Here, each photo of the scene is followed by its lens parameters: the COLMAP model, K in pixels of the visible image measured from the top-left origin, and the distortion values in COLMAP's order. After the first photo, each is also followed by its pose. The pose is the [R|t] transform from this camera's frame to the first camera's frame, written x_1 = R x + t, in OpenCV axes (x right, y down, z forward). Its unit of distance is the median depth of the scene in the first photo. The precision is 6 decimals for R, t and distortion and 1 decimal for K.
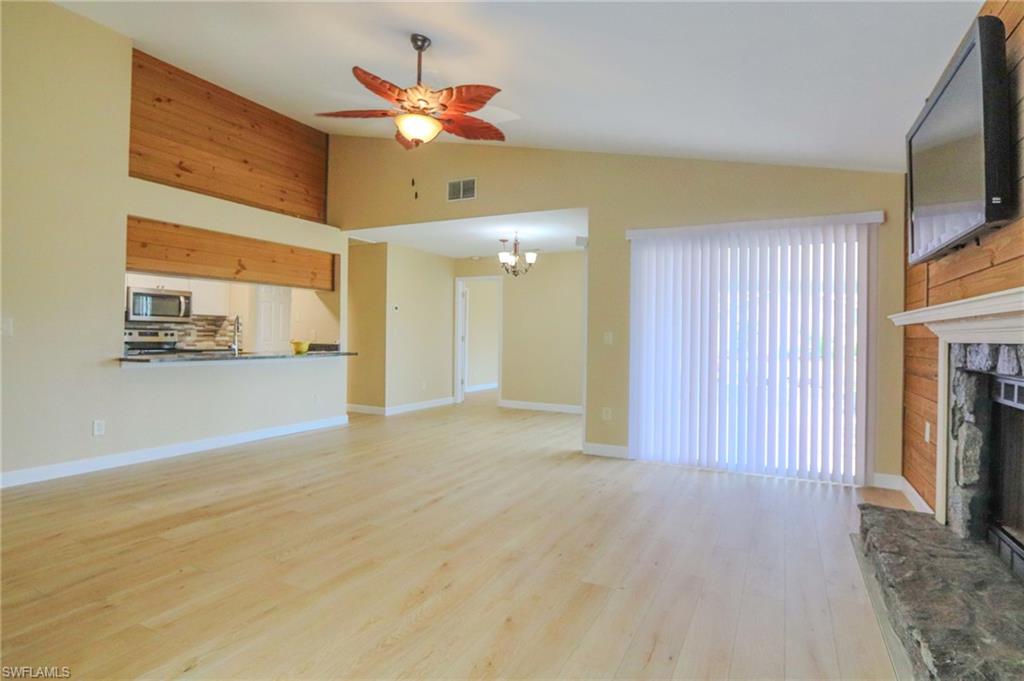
lens RADIAL K [[528.1, 0, 517.5], [0, 528.1, 334.8], [0, 0, 1]] dist [-0.017674, 0.005854]
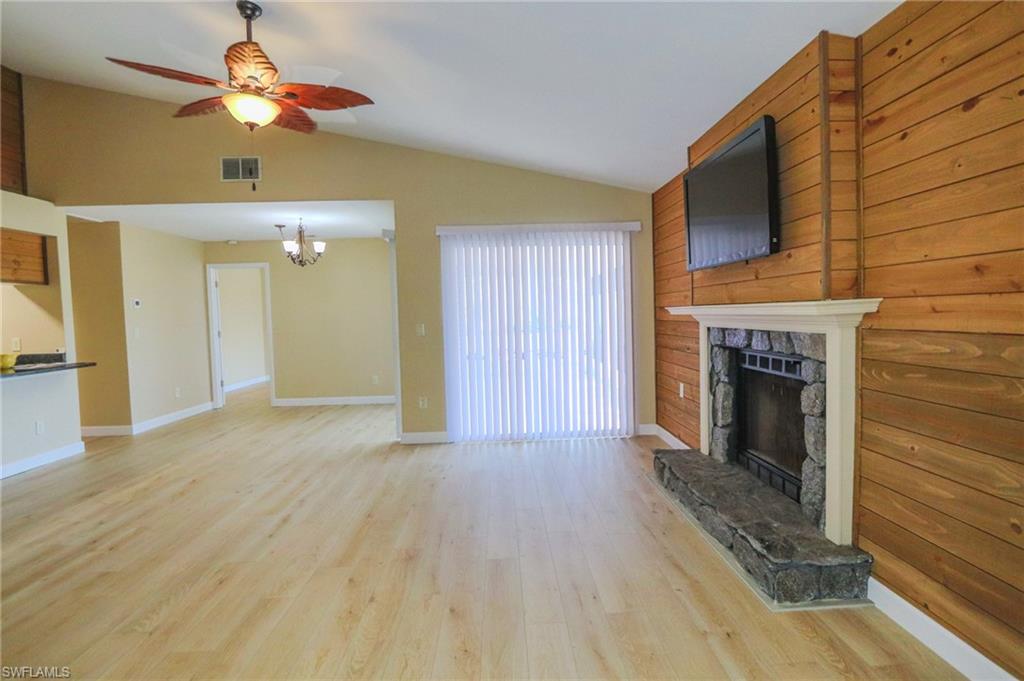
lens RADIAL K [[528.1, 0, 517.5], [0, 528.1, 336.2], [0, 0, 1]] dist [-0.017674, 0.005854]
pose [[0.875791, -0.059280, 0.479037, -0.163376], [0.038929, 0.997872, 0.052314, -0.029085], [-0.481118, -0.027168, 0.876235, 0.004237]]
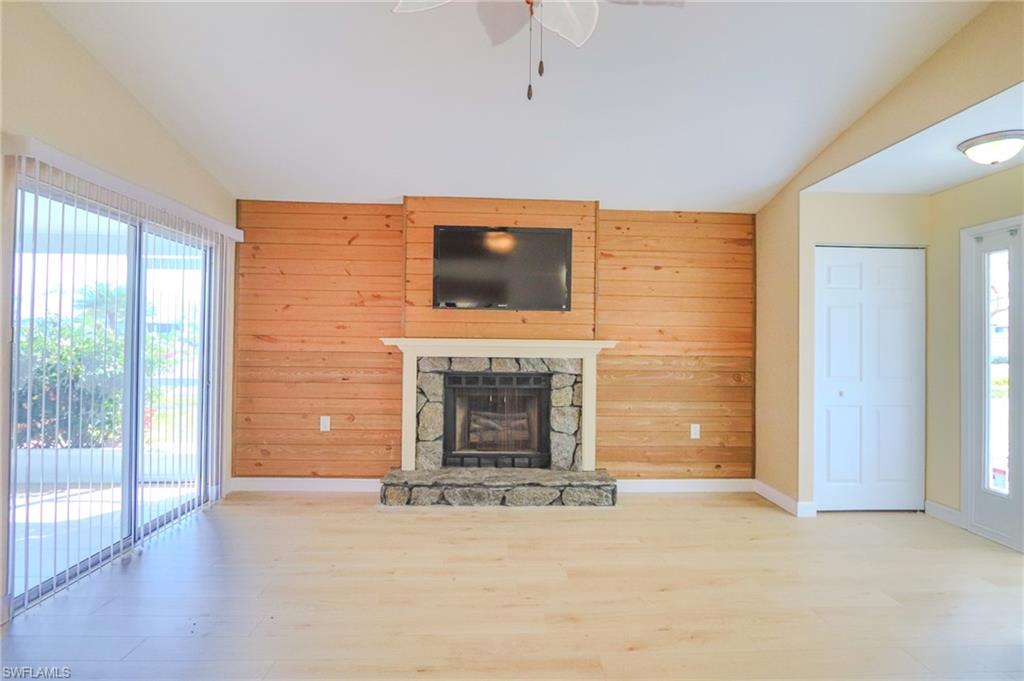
lens RADIAL K [[528.1, 0, 513.7], [0, 528.1, 338.8], [0, 0, 1]] dist [-0.017674, 0.005854]
pose [[-0.485708, -0.017117, 0.873954, -0.406823], [-0.023958, 0.999693, 0.006265, -0.030509], [-0.873793, -0.017895, -0.485969, 0.837938]]
